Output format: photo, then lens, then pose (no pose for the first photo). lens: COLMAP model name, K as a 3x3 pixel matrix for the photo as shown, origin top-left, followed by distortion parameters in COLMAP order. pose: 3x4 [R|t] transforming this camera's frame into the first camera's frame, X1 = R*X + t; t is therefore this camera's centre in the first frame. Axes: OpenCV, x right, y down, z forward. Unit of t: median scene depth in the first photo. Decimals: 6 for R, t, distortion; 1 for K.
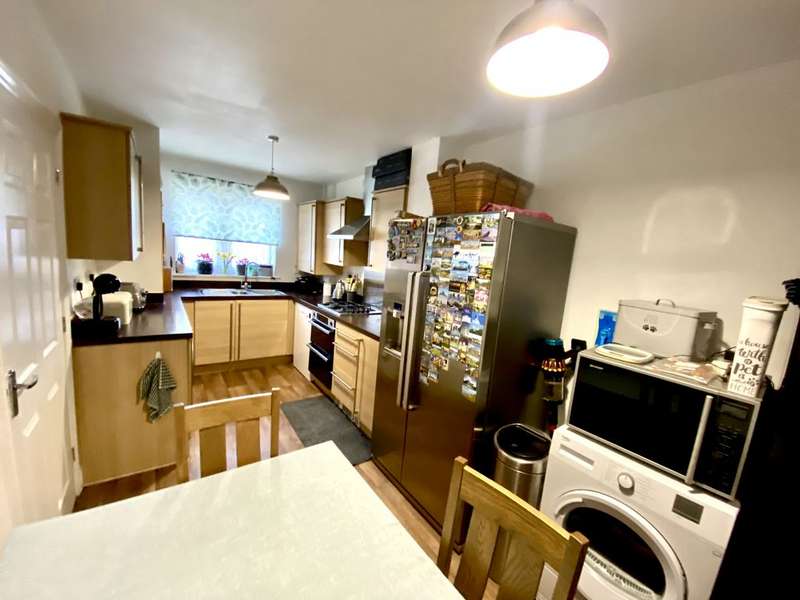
lens RADIAL K [[308.5, 0, 400.0], [0, 308.5, 300.0], [0, 0, 1]] dist [0.001614, -0.000006]
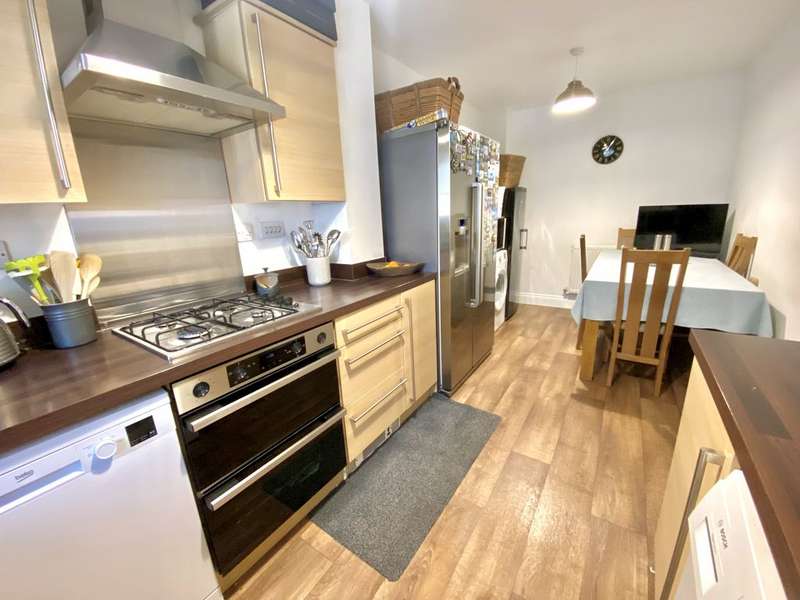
lens RADIAL K [[326.8, 0, 400.0], [0, 326.8, 300.0], [0, 0, 1]] dist [0.000420, -0.000041]
pose [[-0.324423, -0.317821, 0.890921, -0.501174], [0.147849, 0.913250, 0.379625, -0.094438], [-0.934286, 0.254881, -0.249290, 0.792968]]
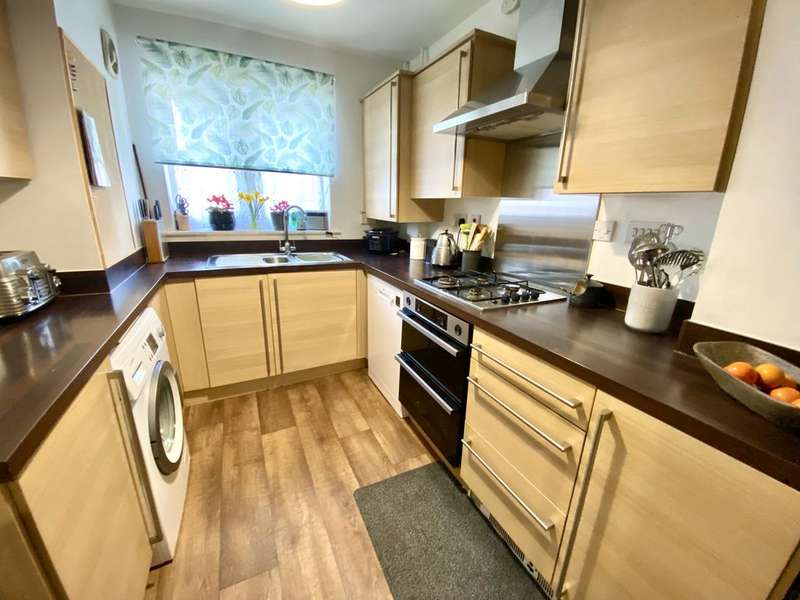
lens RADIAL K [[326.8, 0, 400.0], [0, 326.8, 300.0], [0, 0, 1]] dist [0.000420, -0.000041]
pose [[0.981121, -0.007222, -0.193261, -0.170314], [0.032575, 0.991196, 0.128332, -0.020169], [0.190633, -0.132204, 0.972718, 0.433705]]
